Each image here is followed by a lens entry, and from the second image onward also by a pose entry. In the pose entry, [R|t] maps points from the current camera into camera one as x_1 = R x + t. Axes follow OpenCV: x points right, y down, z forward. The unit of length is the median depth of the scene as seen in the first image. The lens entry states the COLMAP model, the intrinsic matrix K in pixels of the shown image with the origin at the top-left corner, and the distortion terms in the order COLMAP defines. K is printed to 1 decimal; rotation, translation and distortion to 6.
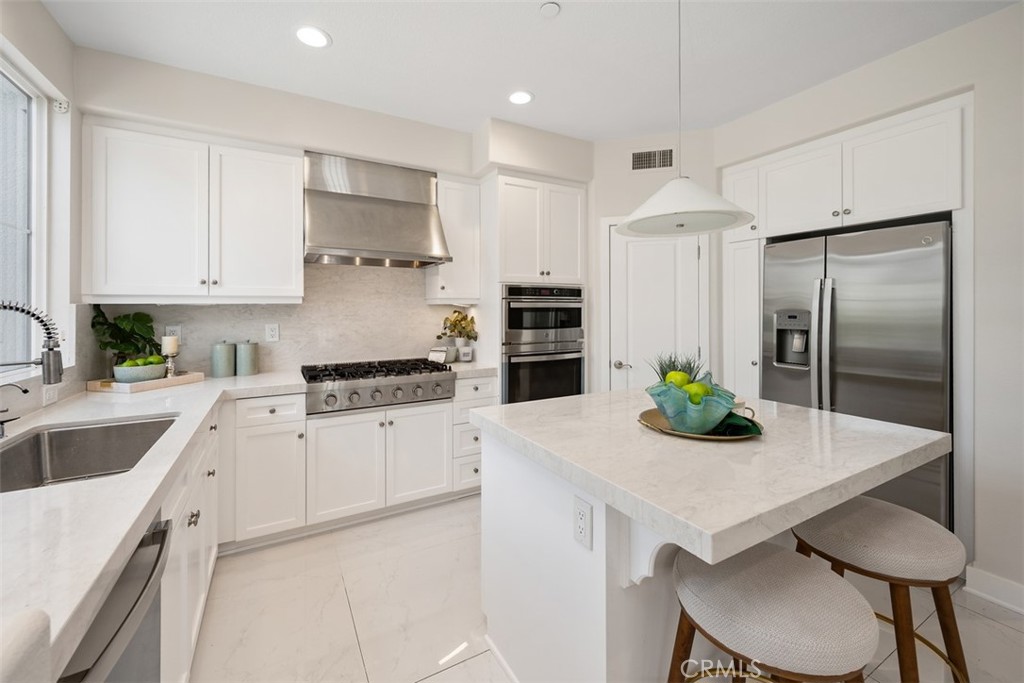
lens RADIAL K [[414.9, 0, 505.7], [0, 414.9, 306.2], [0, 0, 1]] dist [-0.001449, -0.000168]
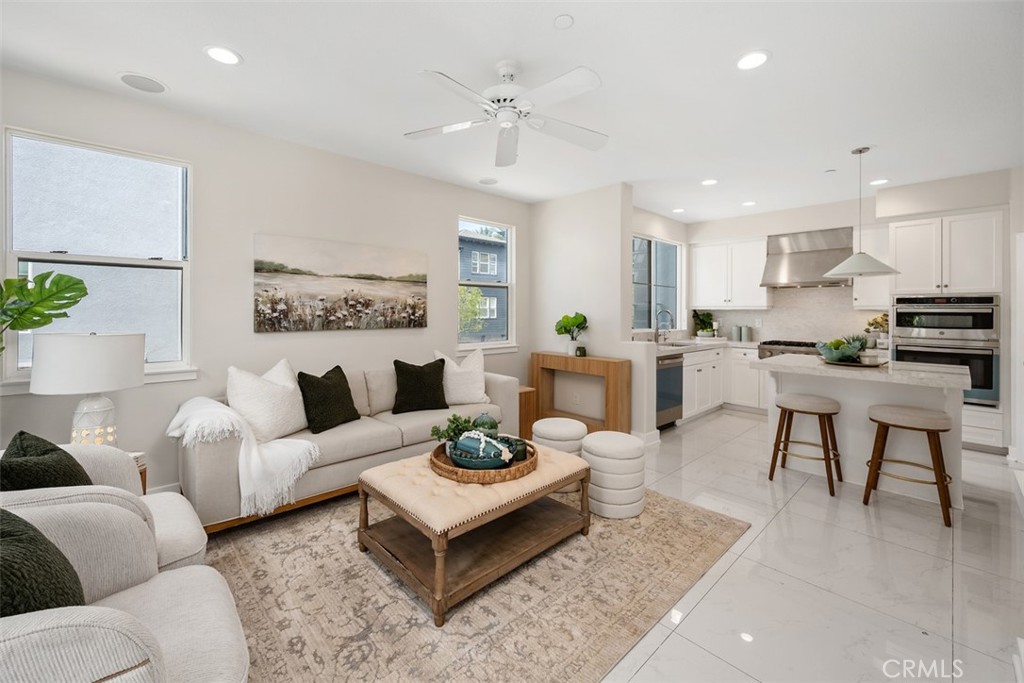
lens RADIAL K [[414.9, 0, 509.1], [0, 414.9, 309.6], [0, 0, 1]] dist [-0.001449, -0.000168]
pose [[0.240167, 0.002857, -0.970727, 1.253546], [0.000058, 0.999996, 0.002957, -0.010577], [0.970732, -0.000767, 0.240166, -0.783955]]
